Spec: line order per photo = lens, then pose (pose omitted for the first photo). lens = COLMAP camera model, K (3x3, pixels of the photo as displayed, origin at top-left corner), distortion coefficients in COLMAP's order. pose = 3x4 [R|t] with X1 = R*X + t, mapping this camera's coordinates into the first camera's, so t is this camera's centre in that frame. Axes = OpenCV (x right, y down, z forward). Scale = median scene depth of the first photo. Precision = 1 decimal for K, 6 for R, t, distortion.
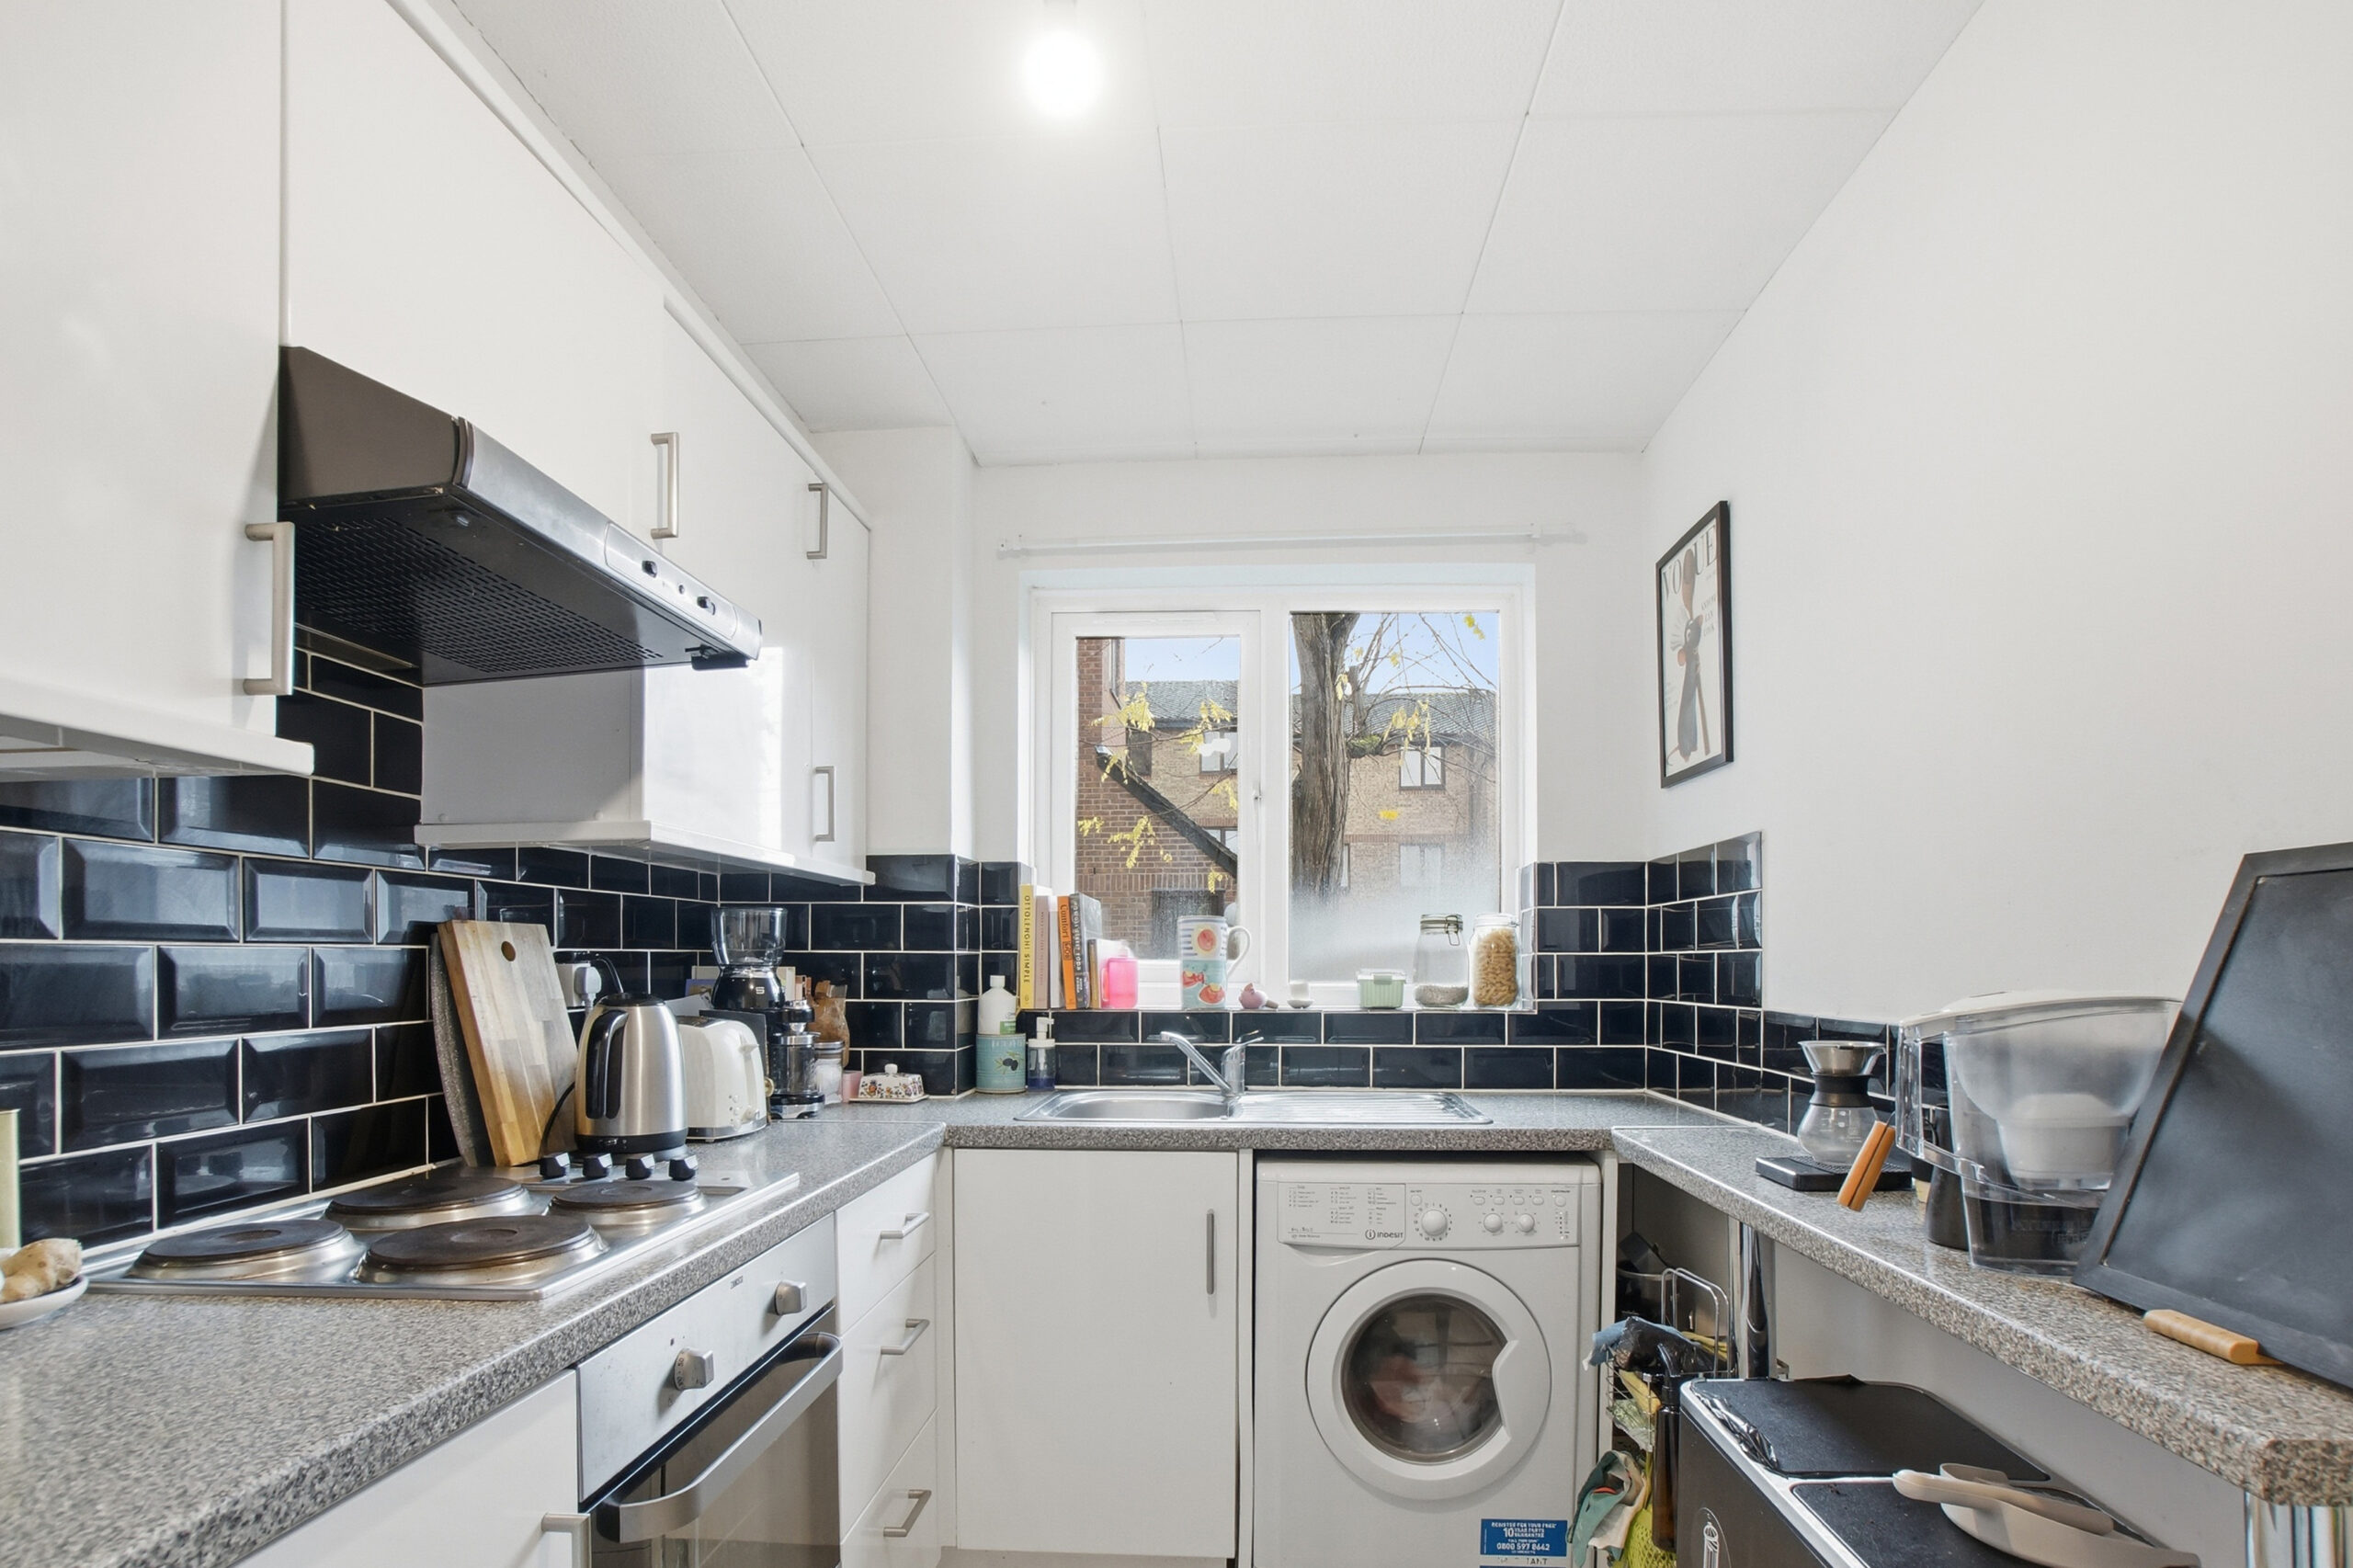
lens RADIAL K [[1202.8, 0, 1174.2], [0, 1202.8, 955.5], [0, 0, 1]] dist [-0.083751, 0.065986]
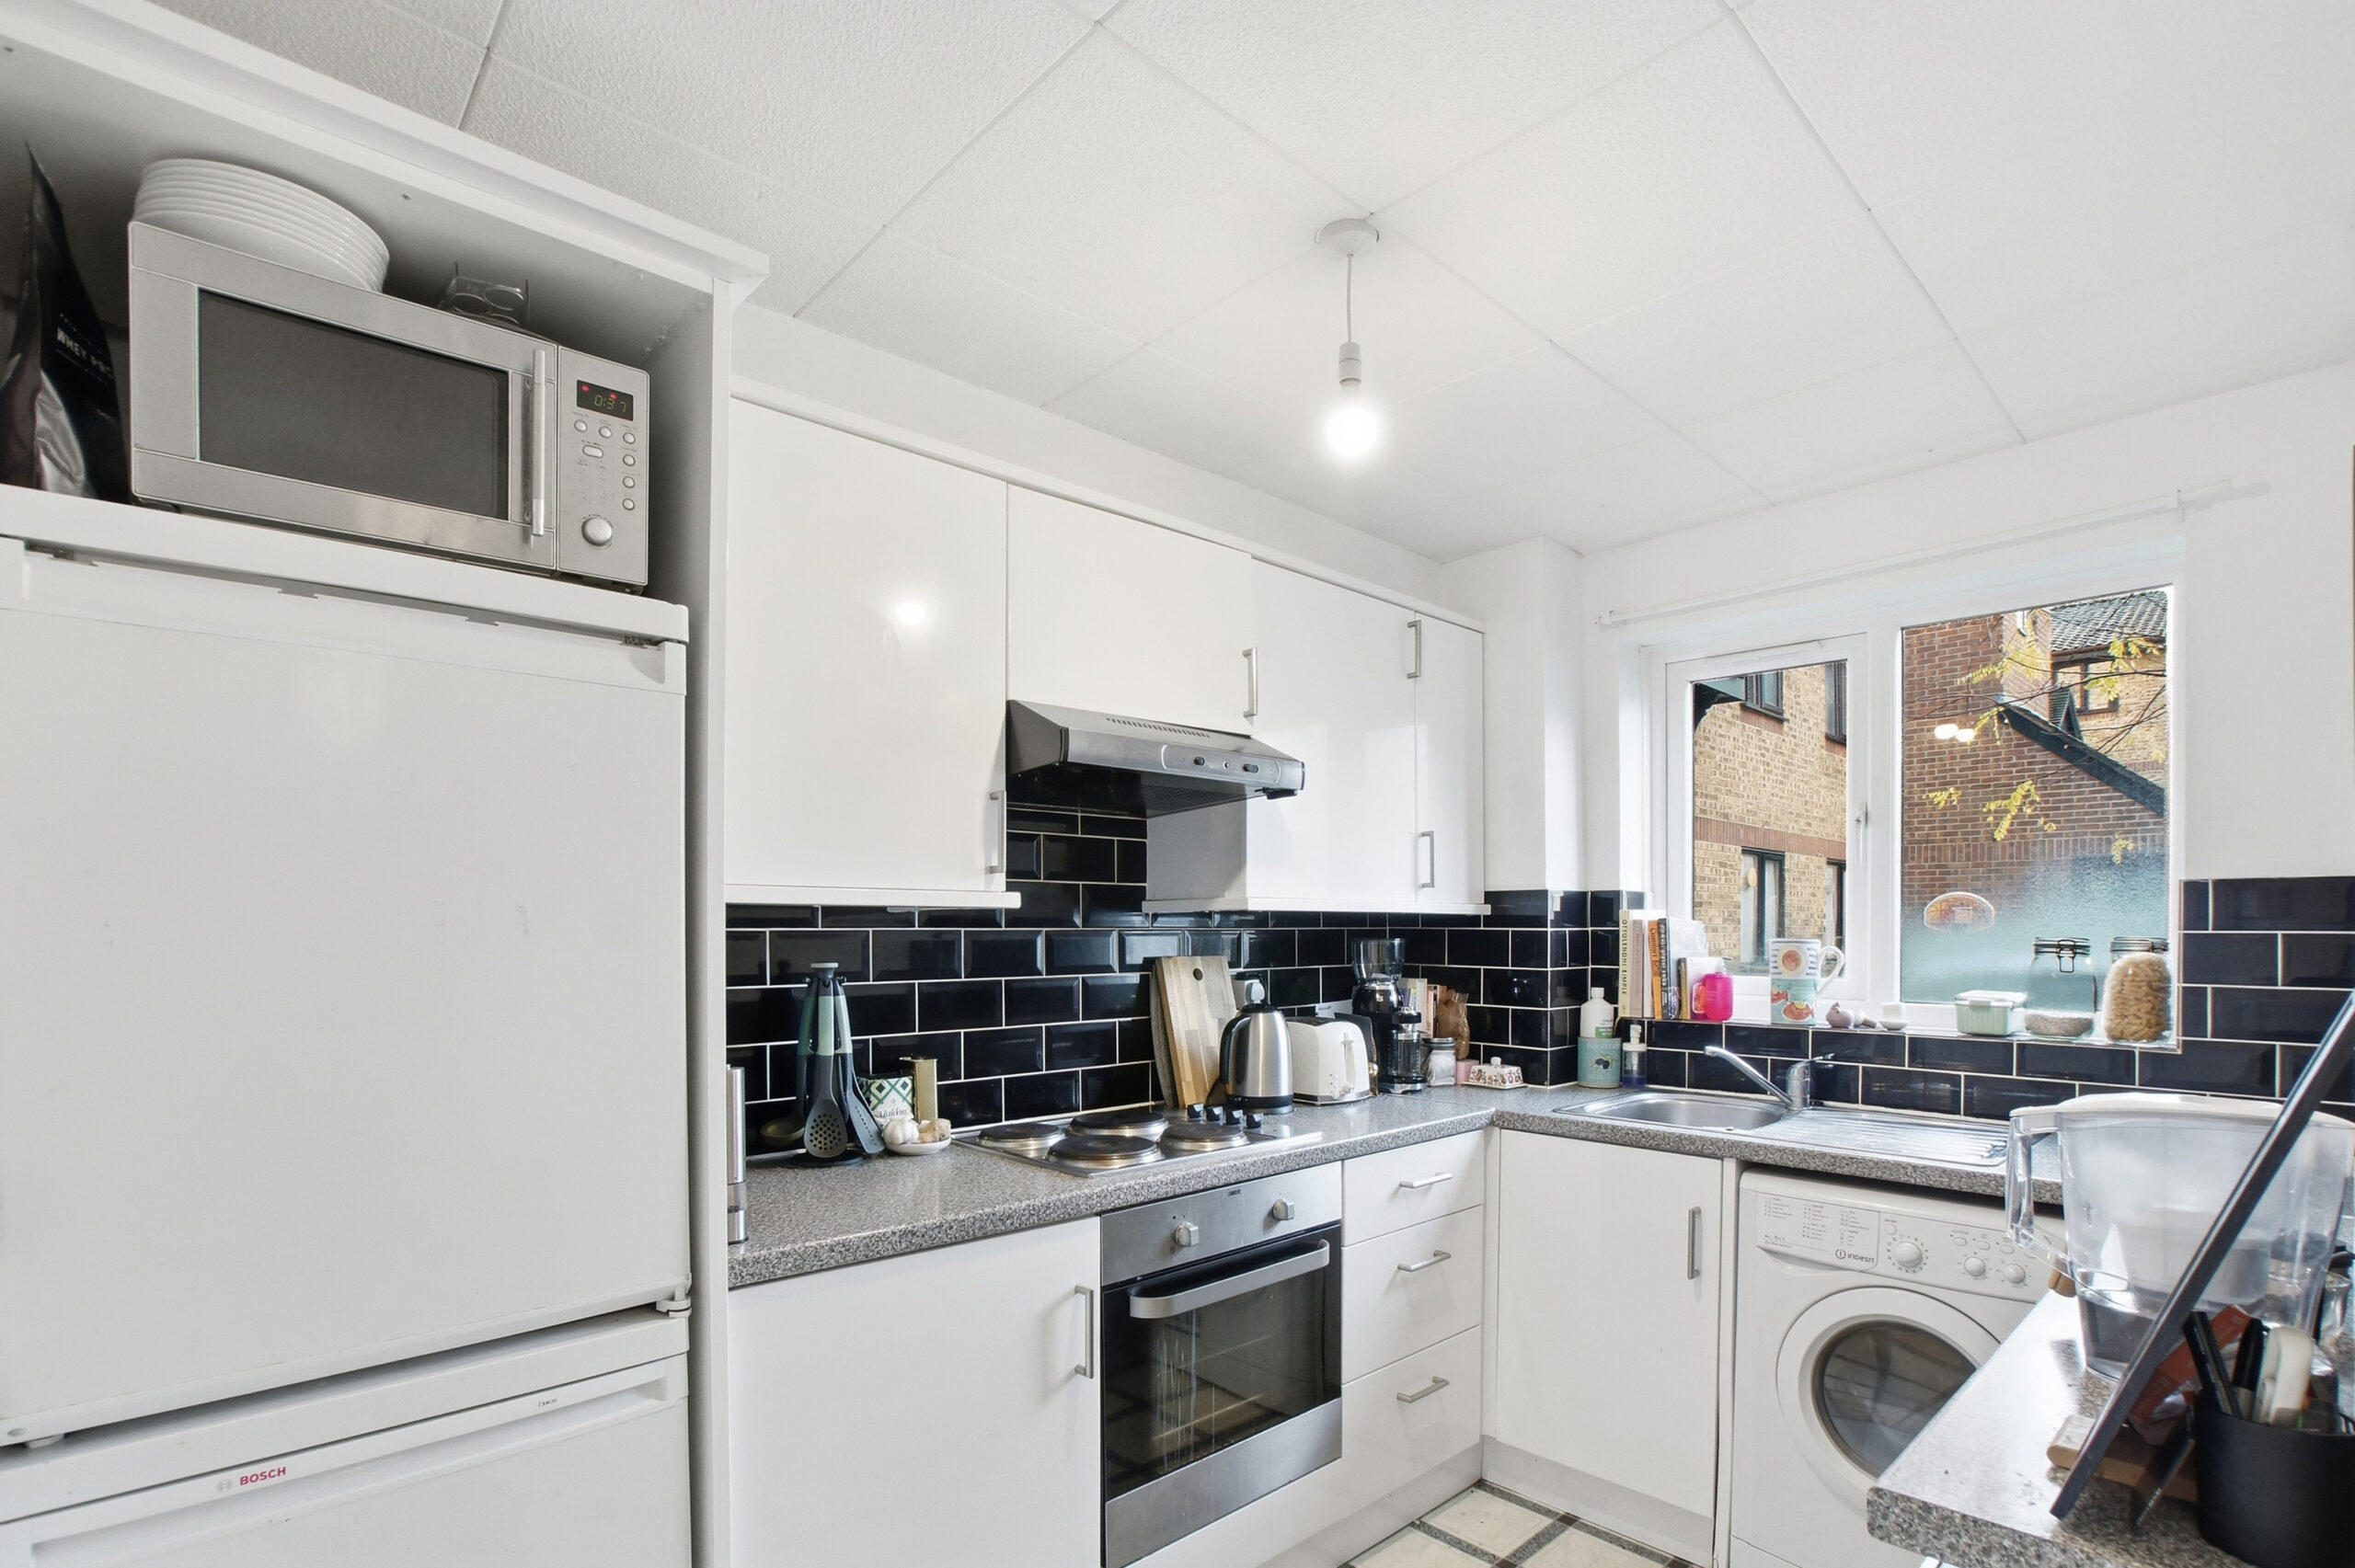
lens RADIAL K [[1129.9, 0, 1178.0], [0, 1129.9, 939.5], [0, 0, 1]] dist [-0.003065, -0.000168]
pose [[0.731514, 0.001809, -0.681824, 0.367522], [0.005954, 0.999941, 0.009040, -0.051711], [0.681800, -0.010673, 0.731460, -0.115512]]
